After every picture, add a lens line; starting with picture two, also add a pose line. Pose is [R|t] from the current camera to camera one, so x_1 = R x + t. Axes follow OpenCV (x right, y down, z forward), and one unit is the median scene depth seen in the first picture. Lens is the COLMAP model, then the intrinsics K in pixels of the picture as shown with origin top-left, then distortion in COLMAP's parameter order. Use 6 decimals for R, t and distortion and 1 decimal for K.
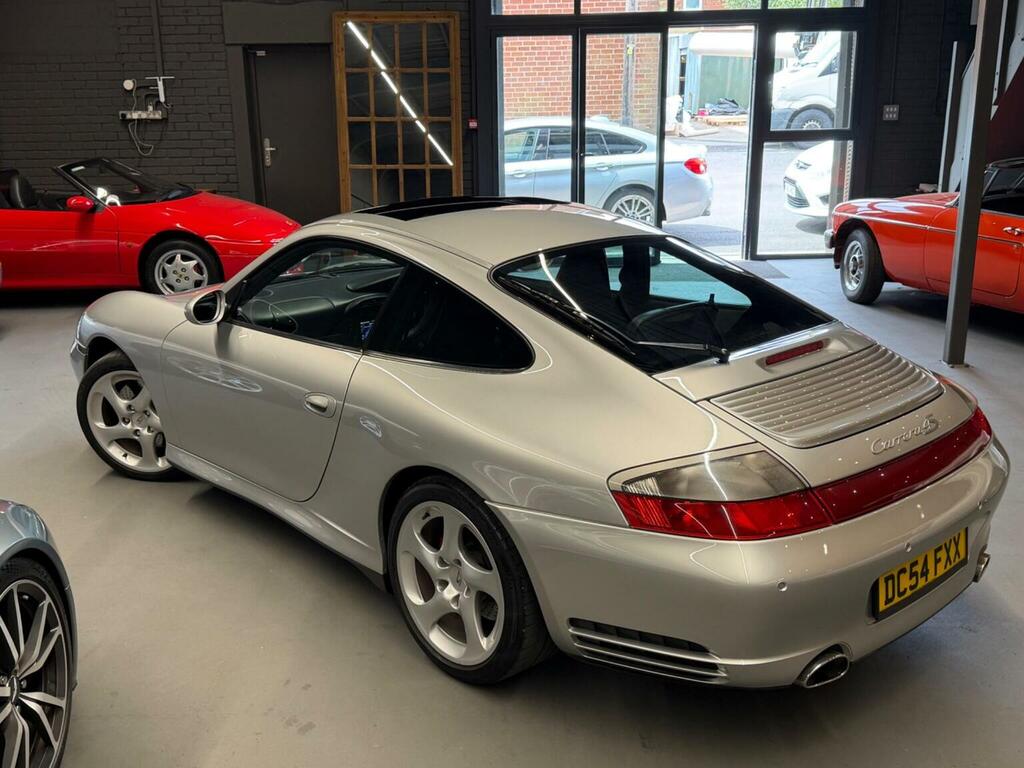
lens RADIAL K [[1089.4, 0, 512.0], [0, 1089.4, 384.0], [0, 0, 1]] dist [0.077068, -0.024213]
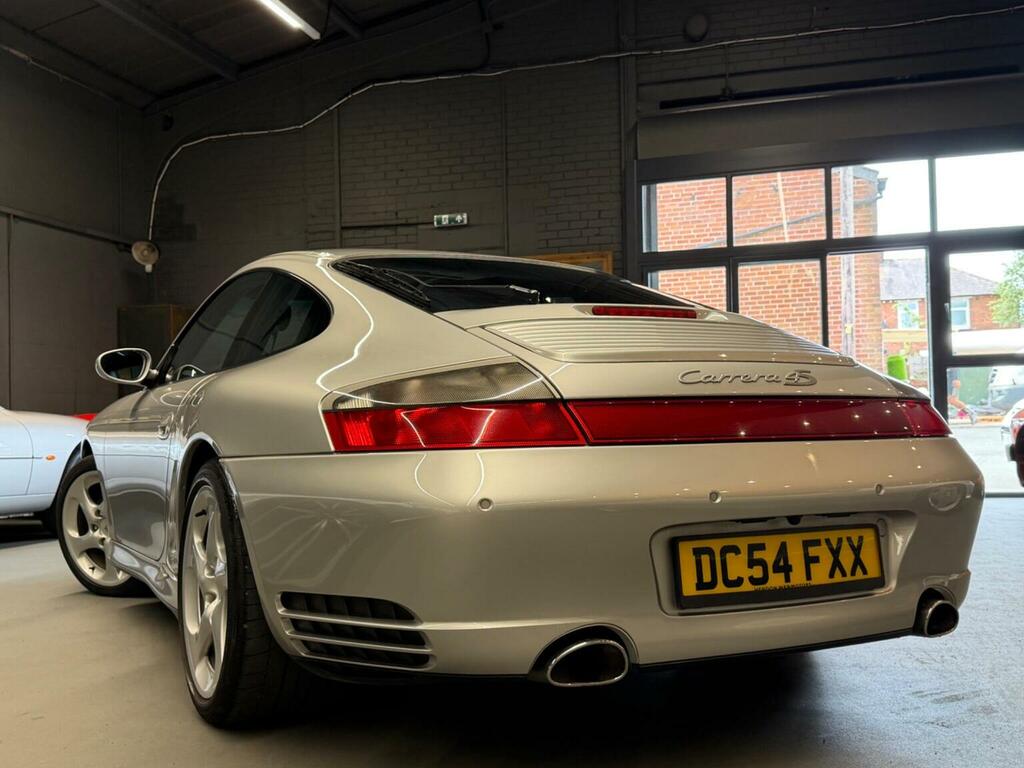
lens RADIAL K [[1089.4, 0, 512.0], [0, 1089.4, 384.0], [0, 0, 1]] dist [0.077068, -0.024213]
pose [[0.963156, -0.020694, -0.268147, 0.381960], [-0.065302, 0.949204, -0.307810, 0.275108], [0.260896, 0.313979, 0.912880, 0.266976]]
